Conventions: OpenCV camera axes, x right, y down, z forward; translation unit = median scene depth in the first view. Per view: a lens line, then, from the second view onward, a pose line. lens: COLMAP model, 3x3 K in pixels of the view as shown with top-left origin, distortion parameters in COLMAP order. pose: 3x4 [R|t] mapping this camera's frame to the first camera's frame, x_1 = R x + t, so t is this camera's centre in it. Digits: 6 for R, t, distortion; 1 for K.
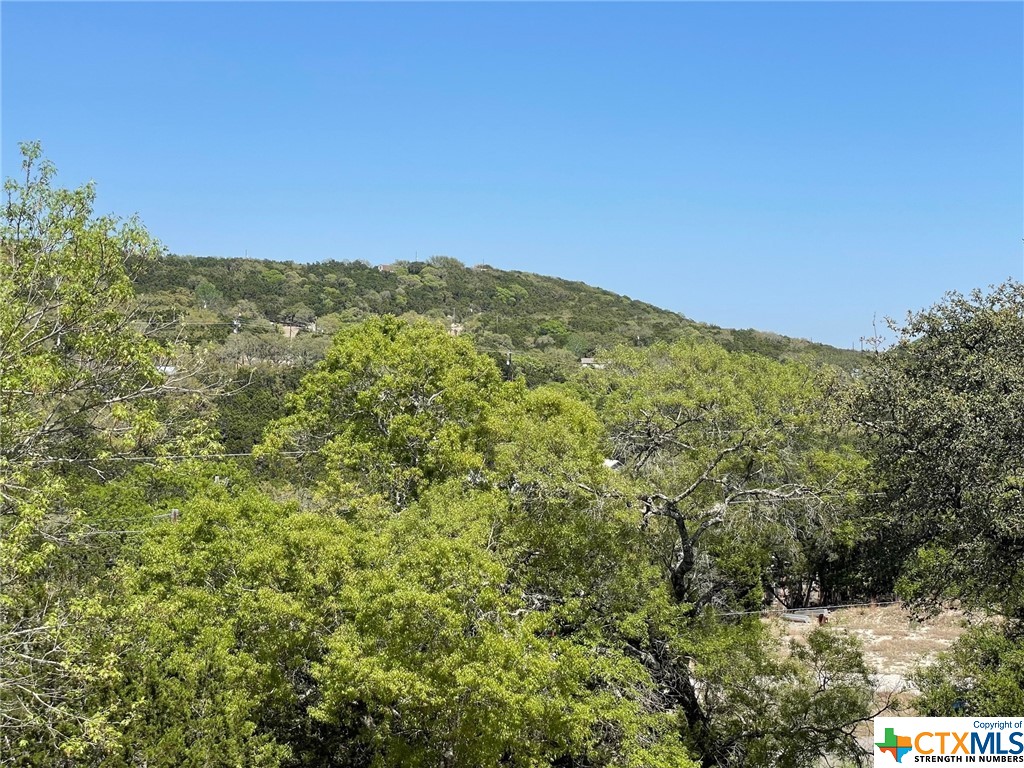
lens RADIAL K [[1543.1, 0, 514.7], [0, 1543.1, 365.6], [0, 0, 1]] dist [0.079163, -0.143438]
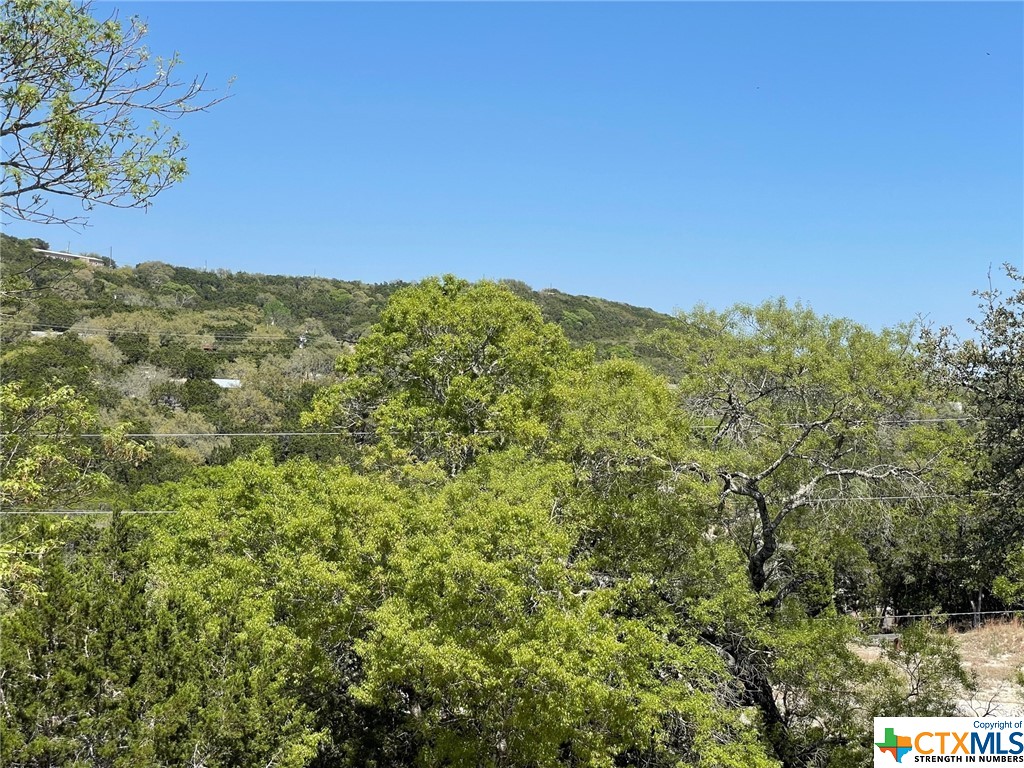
lens RADIAL K [[1538.0, 0, 509.6], [0, 1538.0, 381.2], [0, 0, 1]] dist [0.093816, 0.013764]
pose [[0.998698, 0.022817, -0.045620, -0.001790], [-0.023252, 0.999689, -0.009011, 0.042609], [0.045400, 0.010060, 0.998918, 0.084315]]
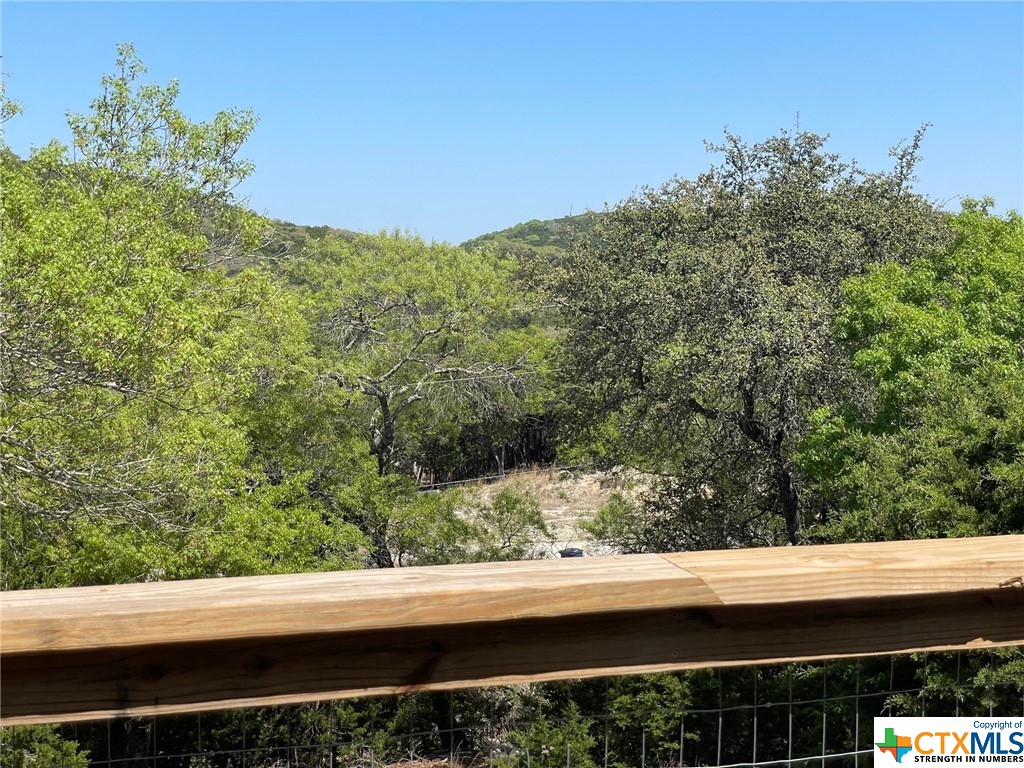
lens RADIAL K [[1543.1, 0, 514.7], [0, 1543.1, 365.6], [0, 0, 1]] dist [0.079163, -0.143438]
pose [[0.960315, -0.028091, 0.277500, -0.108118], [0.009792, 0.997697, 0.067111, 0.005948], [-0.278746, -0.061731, 0.958379, -0.060029]]
